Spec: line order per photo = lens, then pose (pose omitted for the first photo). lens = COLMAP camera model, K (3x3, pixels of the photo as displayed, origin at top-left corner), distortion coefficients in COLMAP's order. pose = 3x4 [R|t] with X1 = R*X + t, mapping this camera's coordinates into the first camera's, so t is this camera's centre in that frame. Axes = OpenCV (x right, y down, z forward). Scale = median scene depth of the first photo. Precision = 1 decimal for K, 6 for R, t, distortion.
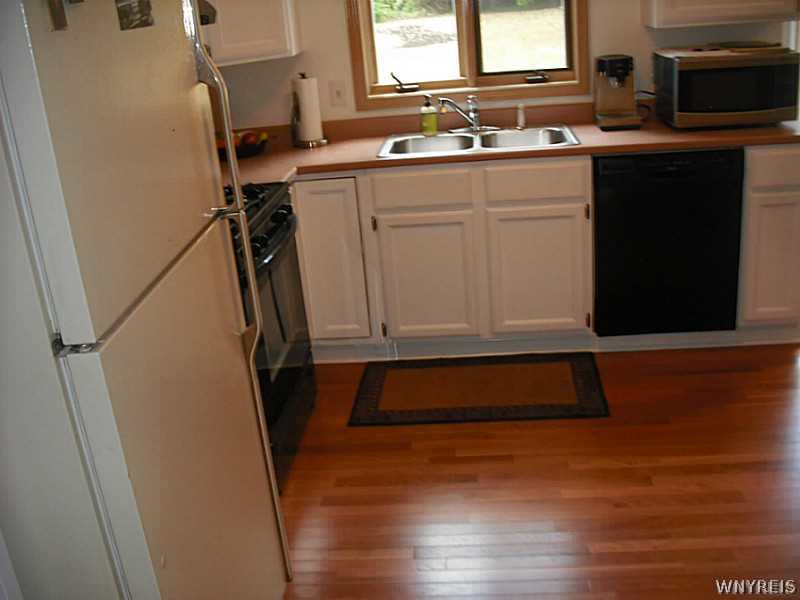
lens RADIAL K [[846.1, 0, 400.0], [0, 846.1, 300.0], [0, 0, 1]] dist [-0.124167, 0.005073]
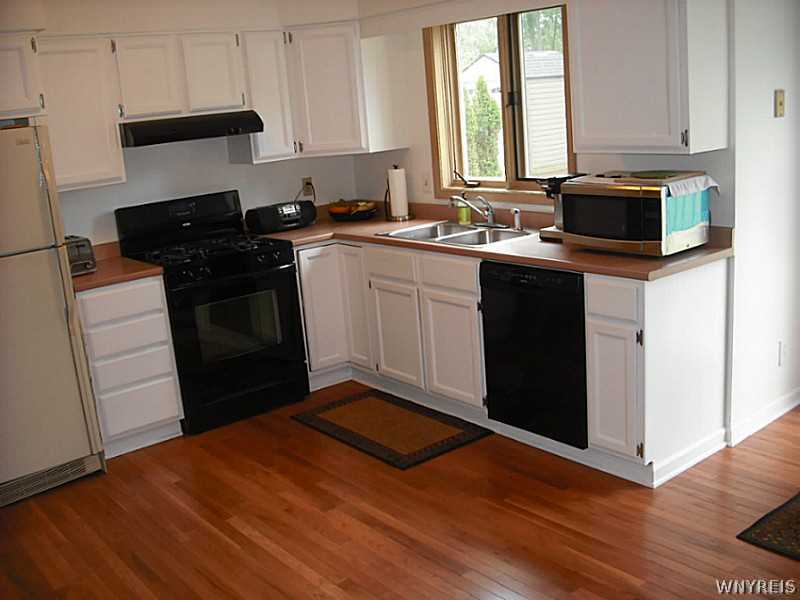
lens RADIAL K [[846.1, 0, 400.0], [0, 846.1, 300.0], [0, 0, 1]] dist [-0.124167, 0.005073]
pose [[0.693698, 0.199042, -0.692218, 0.893349], [-0.234984, 0.971015, 0.043722, -0.129908], [0.680857, 0.132330, 0.720363, 0.079112]]
